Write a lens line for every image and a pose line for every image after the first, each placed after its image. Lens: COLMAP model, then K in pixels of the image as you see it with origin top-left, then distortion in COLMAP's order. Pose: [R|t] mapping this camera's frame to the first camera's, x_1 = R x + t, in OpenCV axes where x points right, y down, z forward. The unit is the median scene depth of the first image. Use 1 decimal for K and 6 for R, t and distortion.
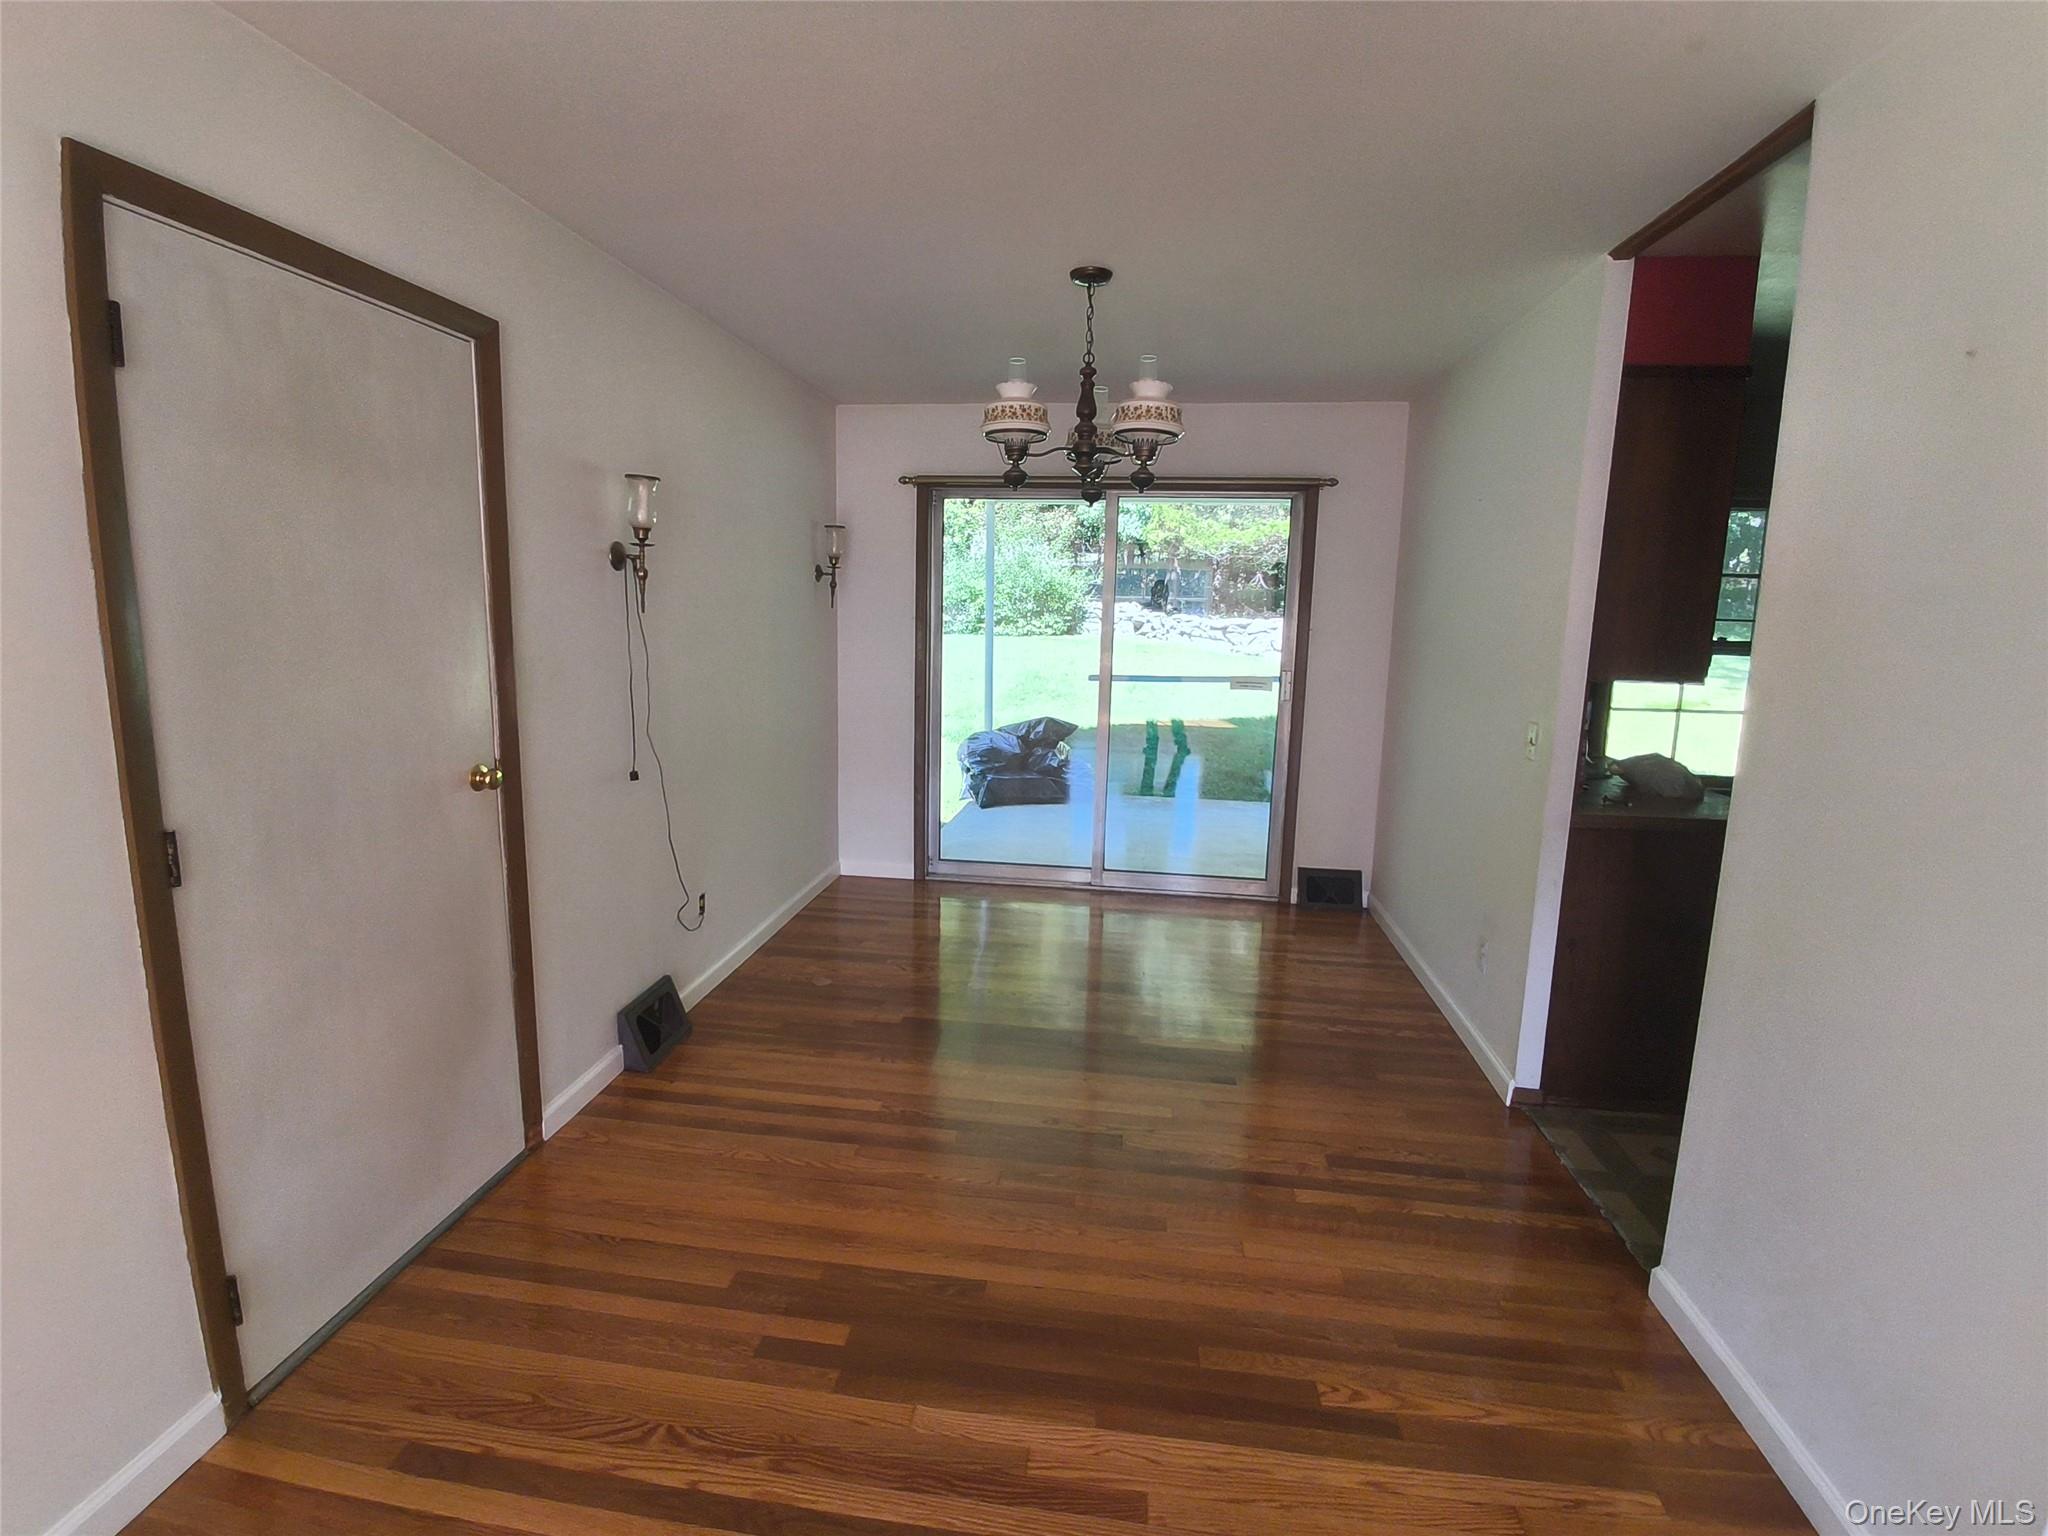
lens RADIAL K [[939.9, 0, 1004.0], [0, 939.9, 746.1], [0, 0, 1]] dist [-0.009121, -0.009144]
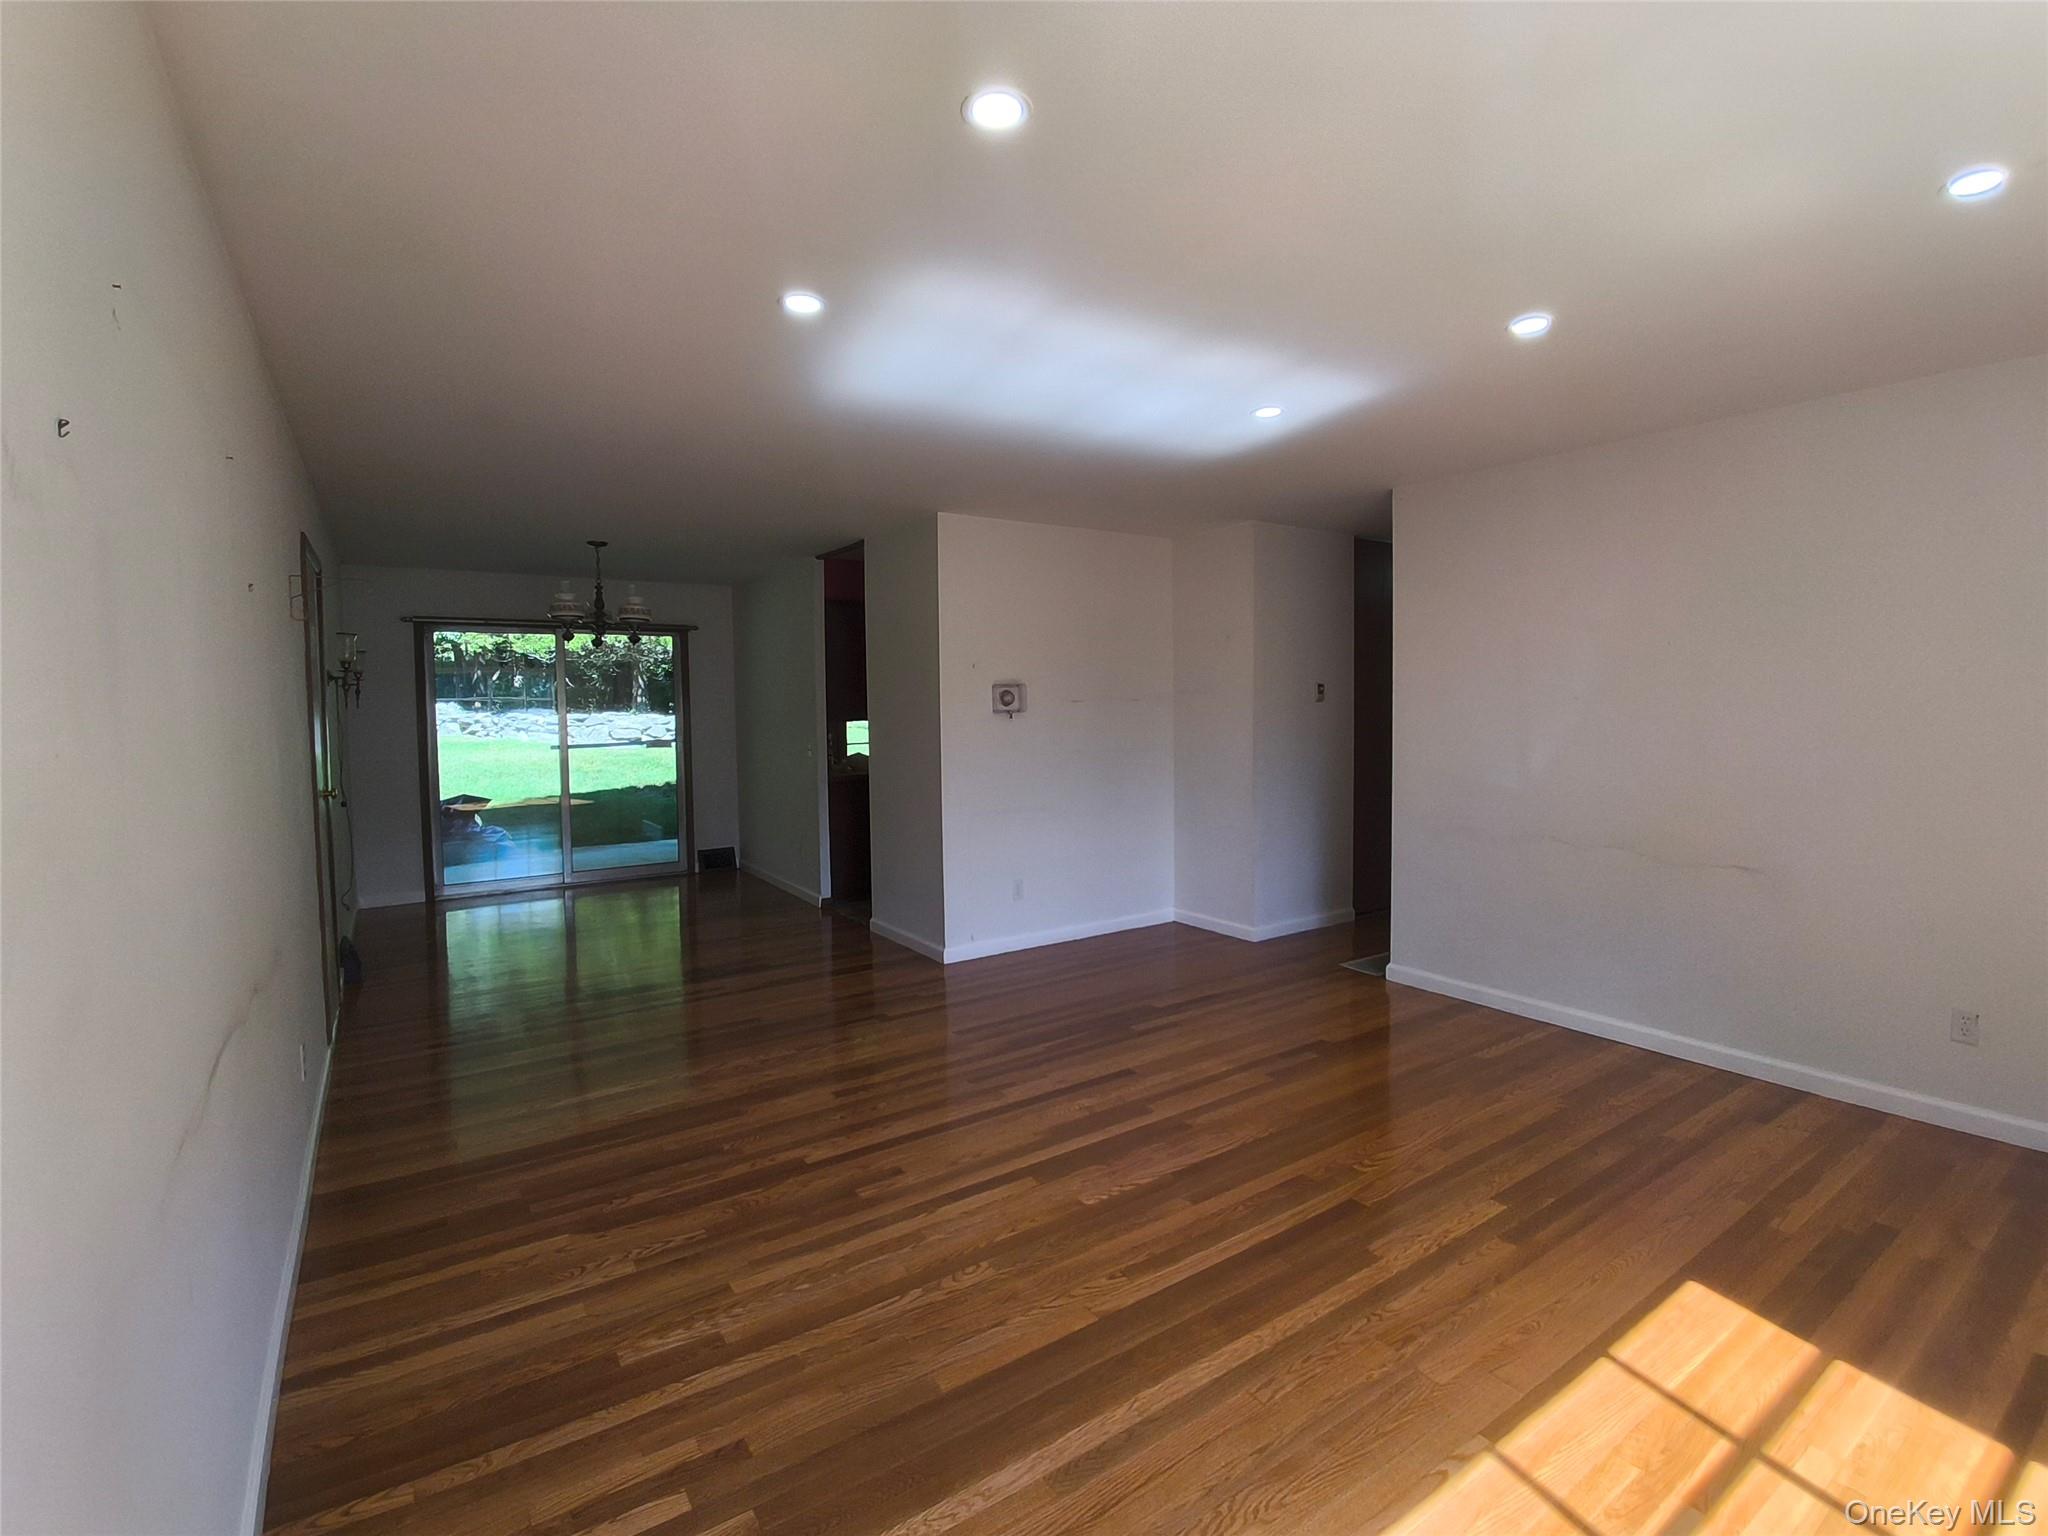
lens RADIAL K [[939.9, 0, 1021.8], [0, 939.9, 748.7], [0, 0, 1]] dist [-0.009121, -0.009144]
pose [[0.743971, -0.066202, 0.664925, -0.599403], [0.130662, 0.990284, -0.047600, 0.172770], [-0.655313, 0.122293, 0.745392, -1.088671]]
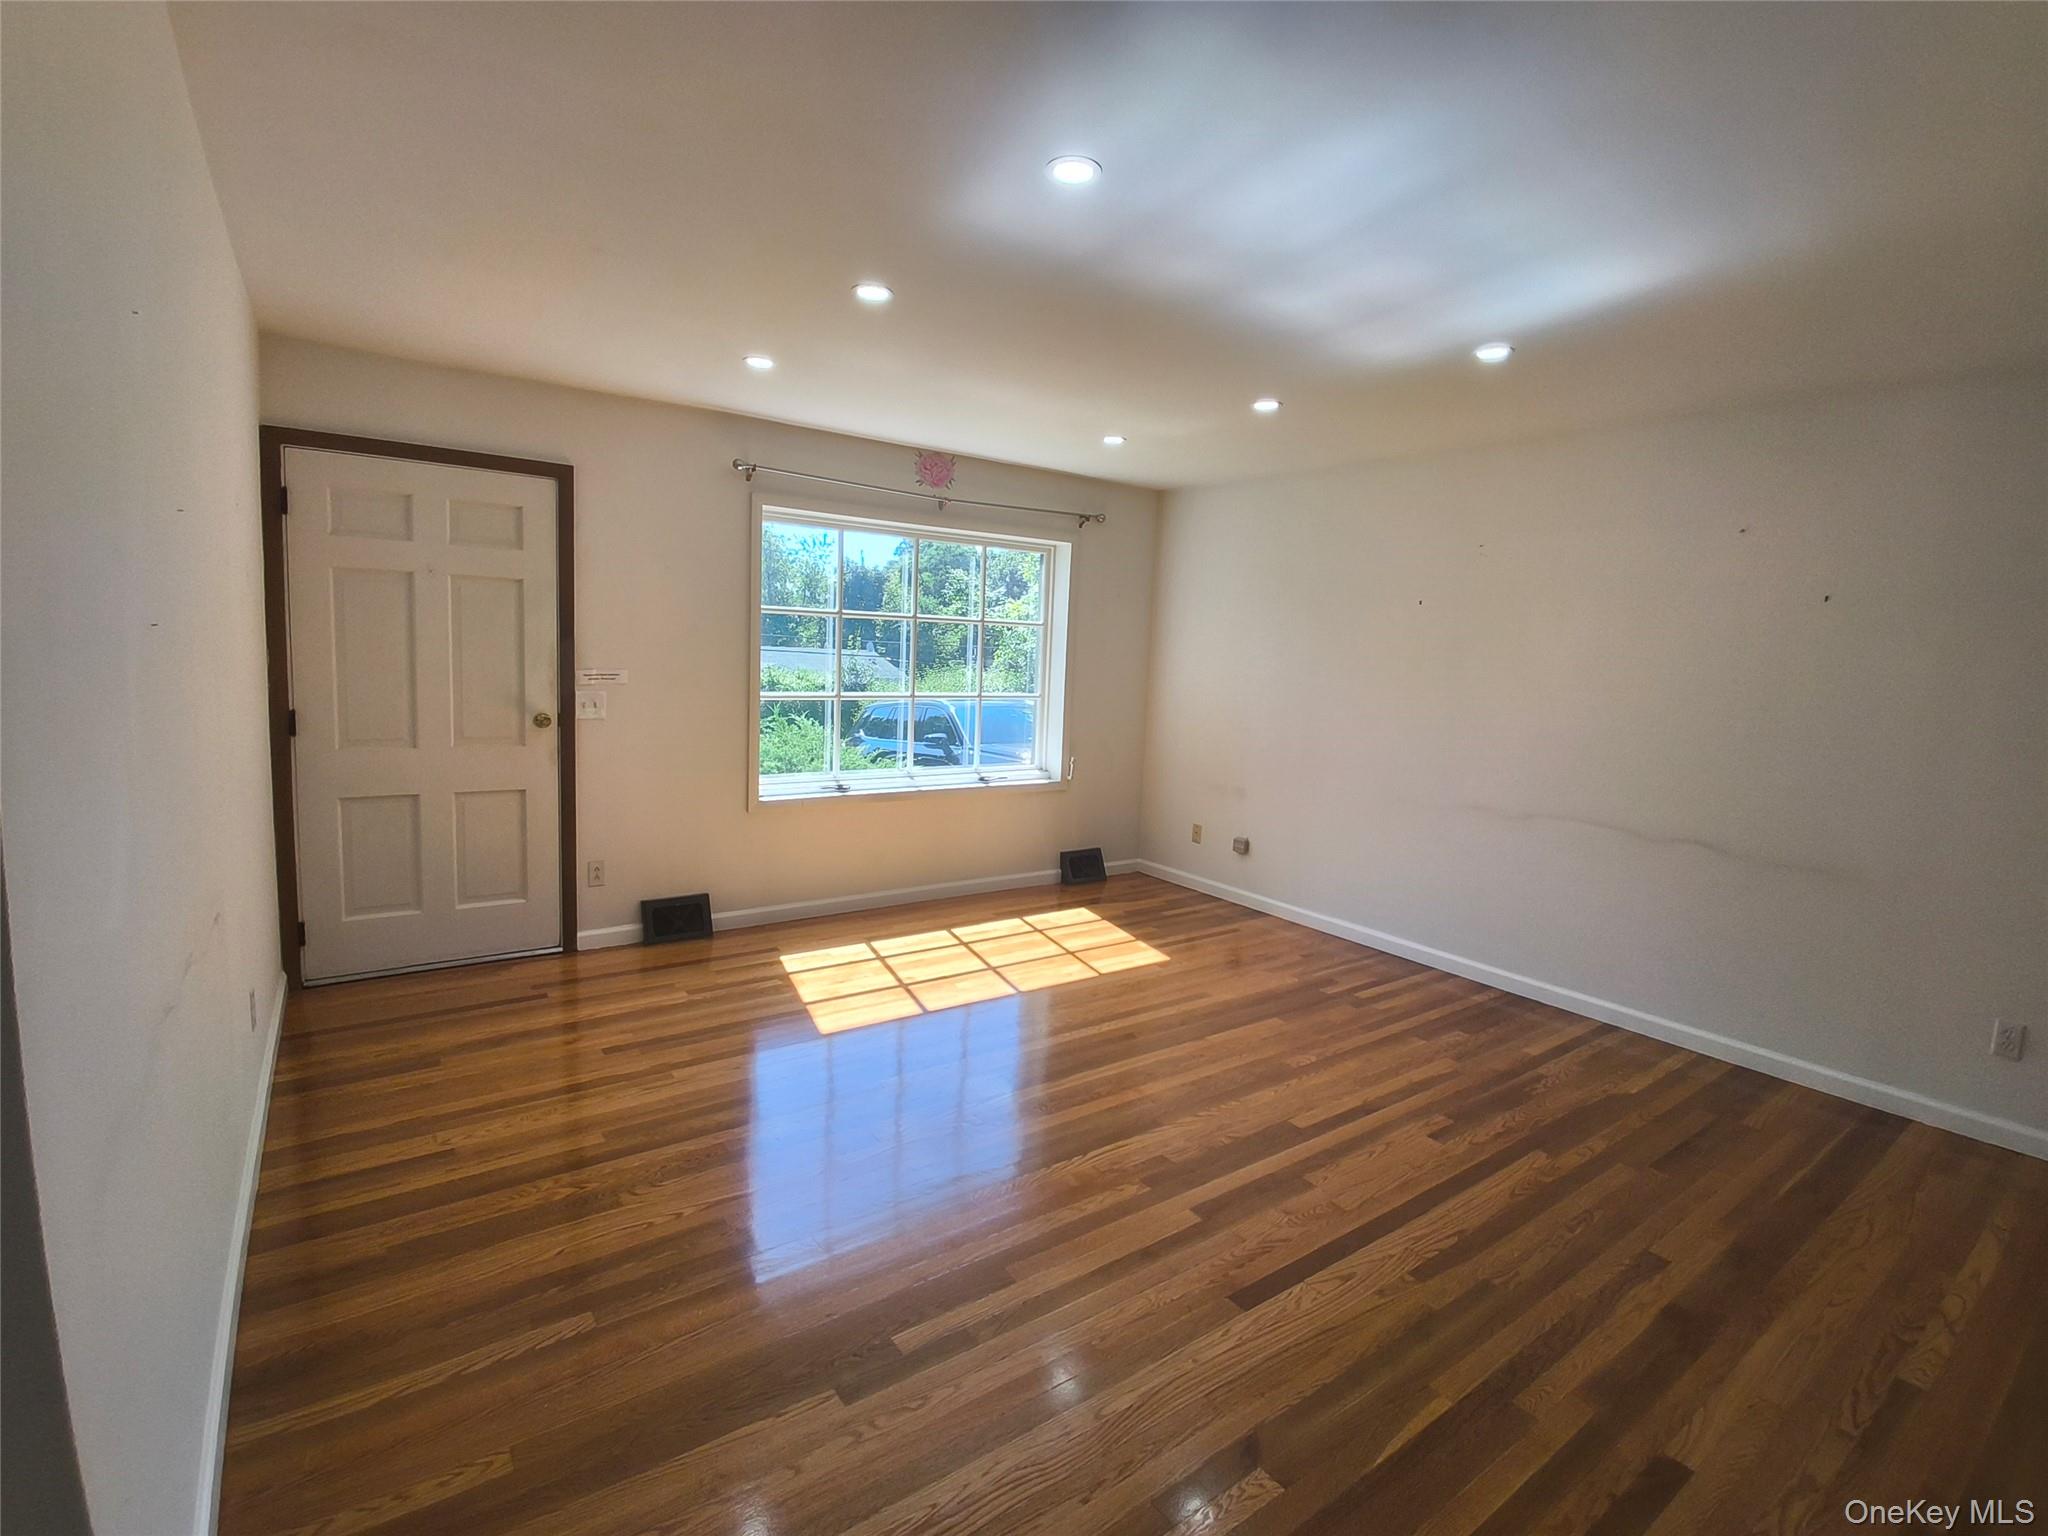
lens RADIAL K [[939.9, 0, 1017.8], [0, 939.9, 757.4], [0, 0, 1]] dist [-0.009121, -0.009144]
pose [[-0.725034, 0.027659, -0.688157, 0.936383], [-0.162727, 0.964022, 0.210194, 0.025921], [0.669213, 0.264379, -0.694448, 0.086410]]
